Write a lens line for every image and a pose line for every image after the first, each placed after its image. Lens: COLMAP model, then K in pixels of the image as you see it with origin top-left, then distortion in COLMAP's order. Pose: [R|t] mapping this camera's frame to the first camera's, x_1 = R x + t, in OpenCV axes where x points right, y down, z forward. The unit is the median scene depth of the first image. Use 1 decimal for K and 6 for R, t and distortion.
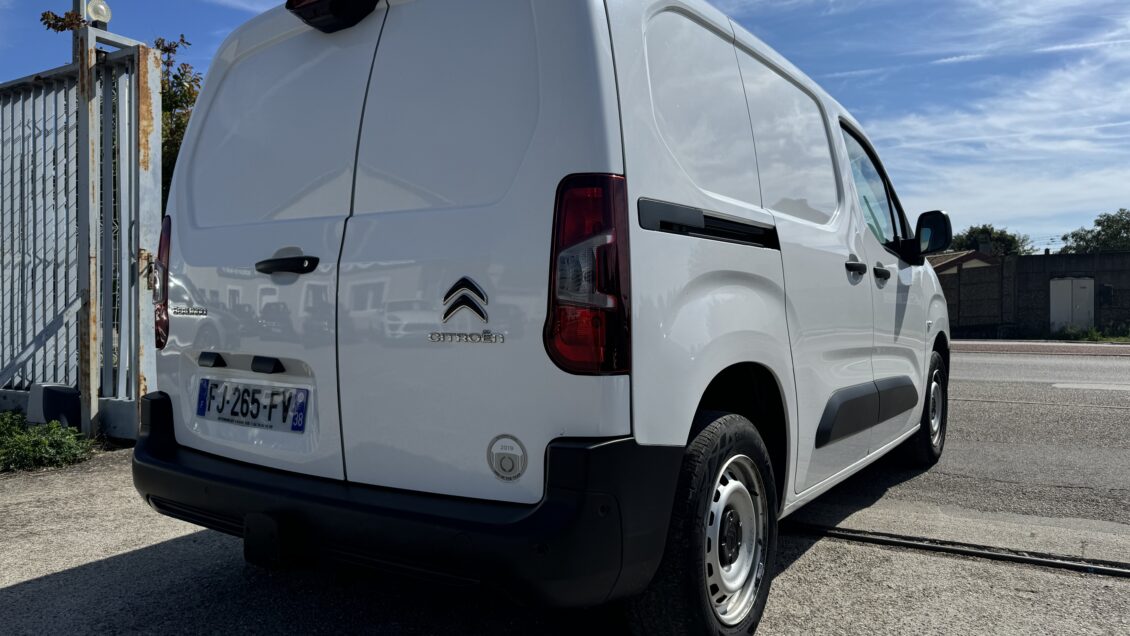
lens RADIAL K [[809.8, 0, 566.4], [0, 809.8, 323.4], [0, 0, 1]] dist [0.007099, -0.005436]
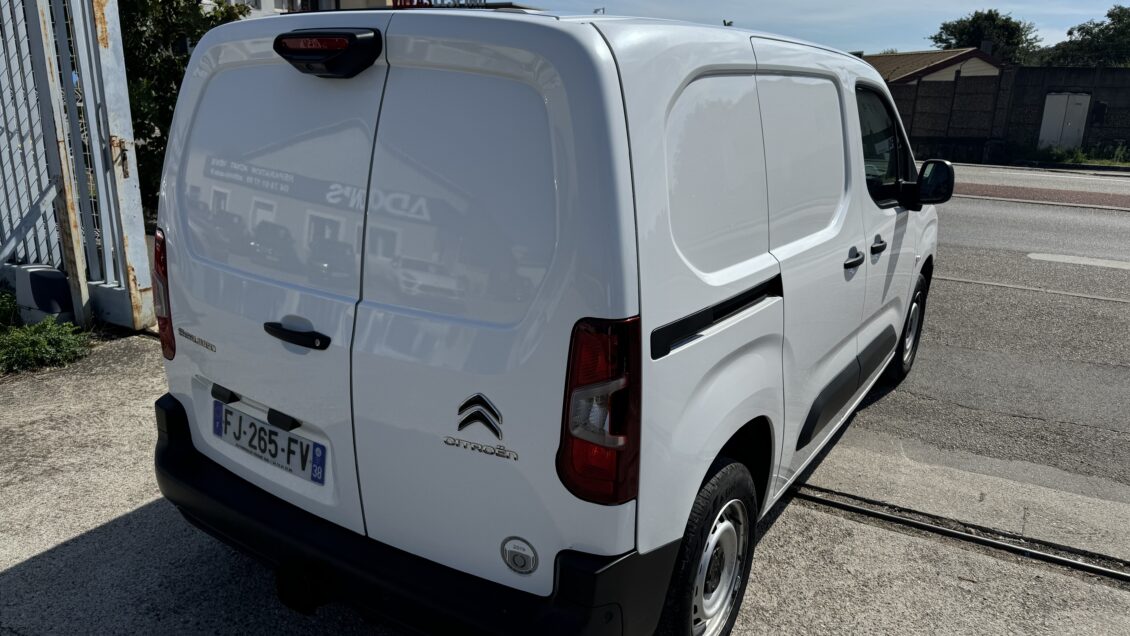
lens RADIAL K [[809.8, 0, 566.4], [0, 809.8, 323.4], [0, 0, 1]] dist [0.007099, -0.005436]
pose [[0.999390, 0.016404, 0.030822, -0.031419], [-0.024307, 0.960588, 0.276913, -0.283013], [-0.025065, -0.277493, 0.960401, 0.021166]]
